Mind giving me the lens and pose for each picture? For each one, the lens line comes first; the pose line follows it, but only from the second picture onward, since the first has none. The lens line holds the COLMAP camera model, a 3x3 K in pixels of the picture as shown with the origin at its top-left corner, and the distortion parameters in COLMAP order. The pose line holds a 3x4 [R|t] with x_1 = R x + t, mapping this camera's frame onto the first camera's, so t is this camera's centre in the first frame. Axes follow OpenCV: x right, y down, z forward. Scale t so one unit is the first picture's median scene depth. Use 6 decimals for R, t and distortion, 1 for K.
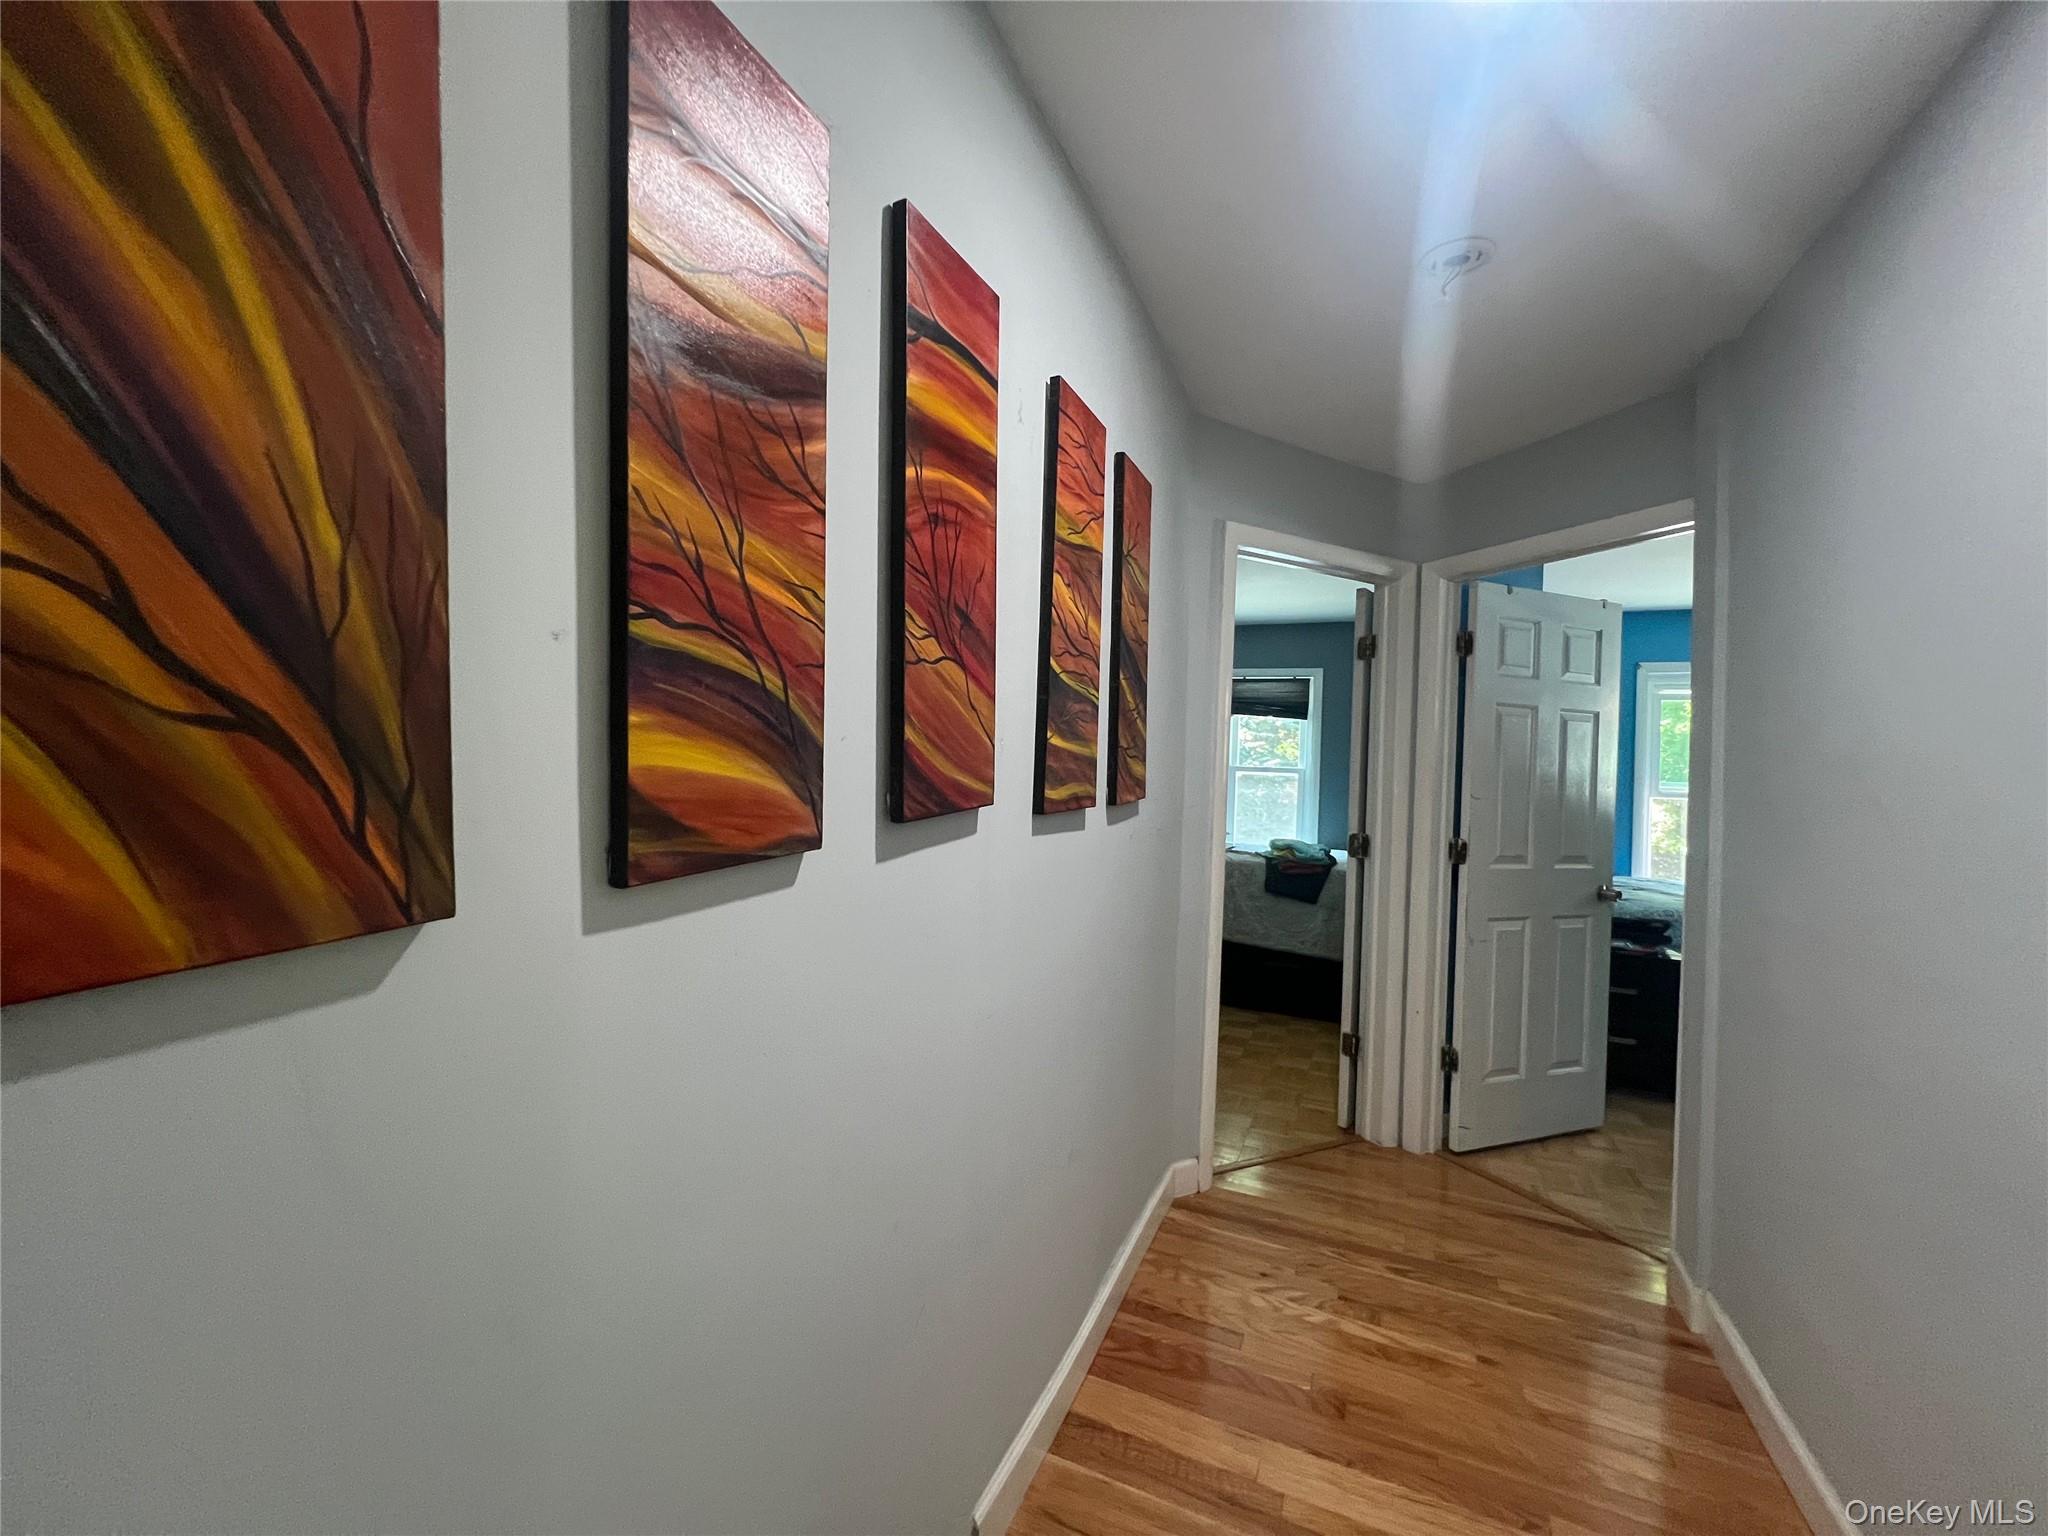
lens RADIAL K [[825.2, 0, 1021.5], [0, 825.2, 774.0], [0, 0, 1]] dist [-0.001912, 0.001001]
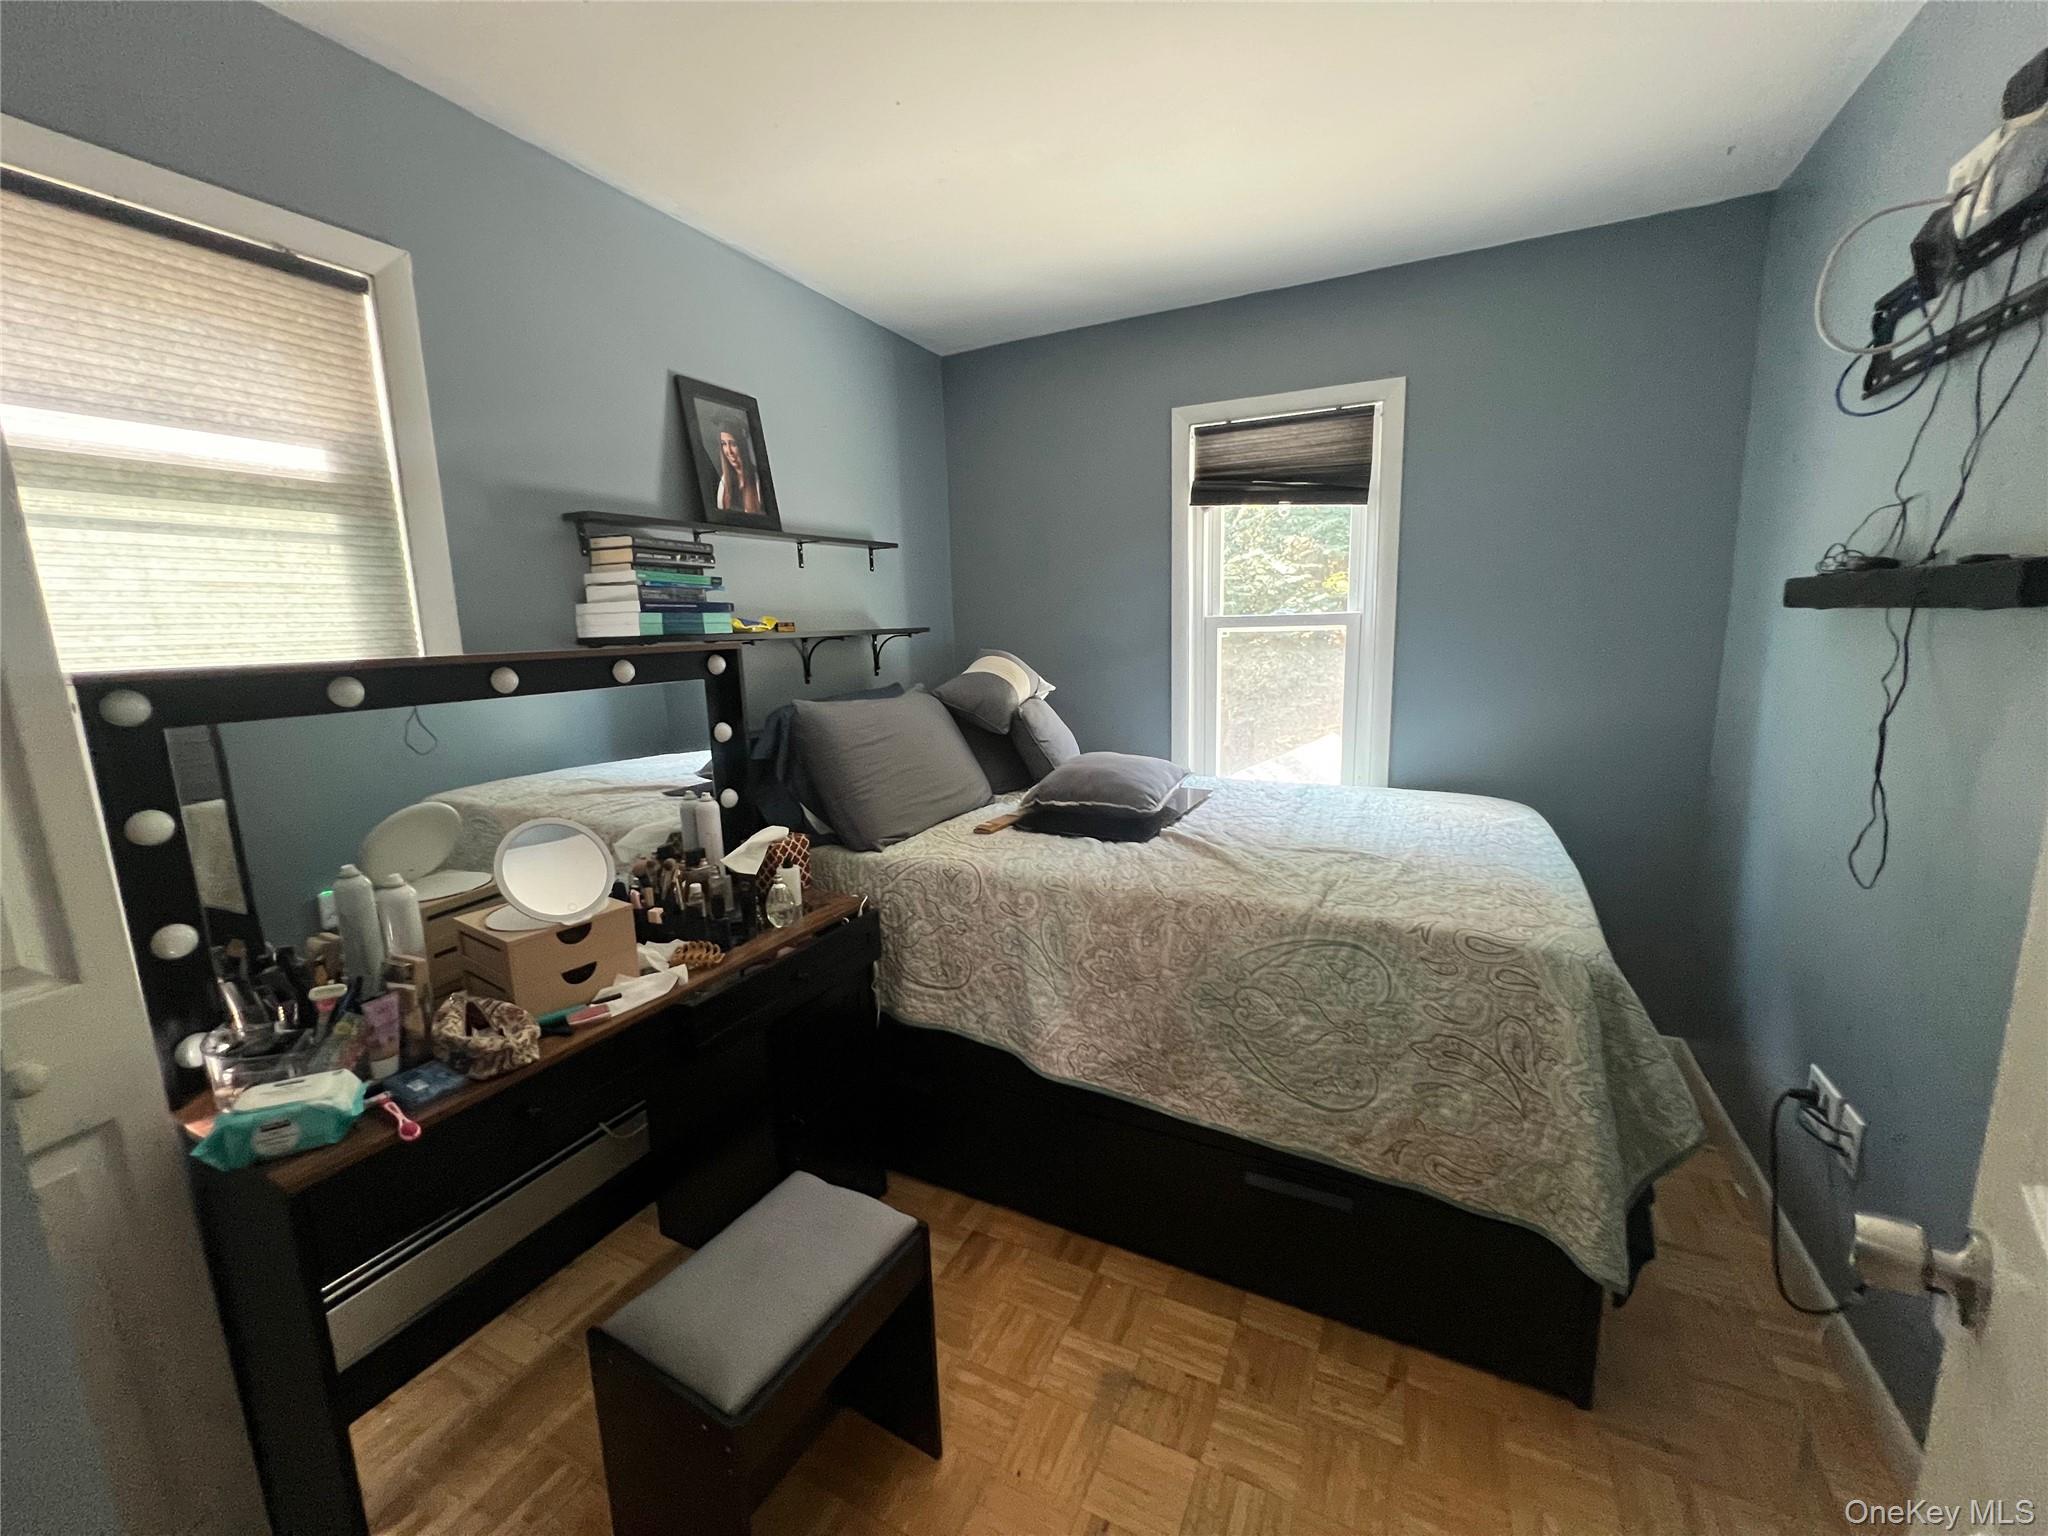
lens RADIAL K [[825.2, 0, 1022.1], [0, 825.2, 760.7], [0, 0, 1]] dist [-0.001912, 0.001001]
pose [[0.996996, -0.051170, -0.058140, 0.175510], [0.059832, 0.985523, 0.158635, -0.010597], [0.049181, -0.161637, 0.985624, 0.518597]]
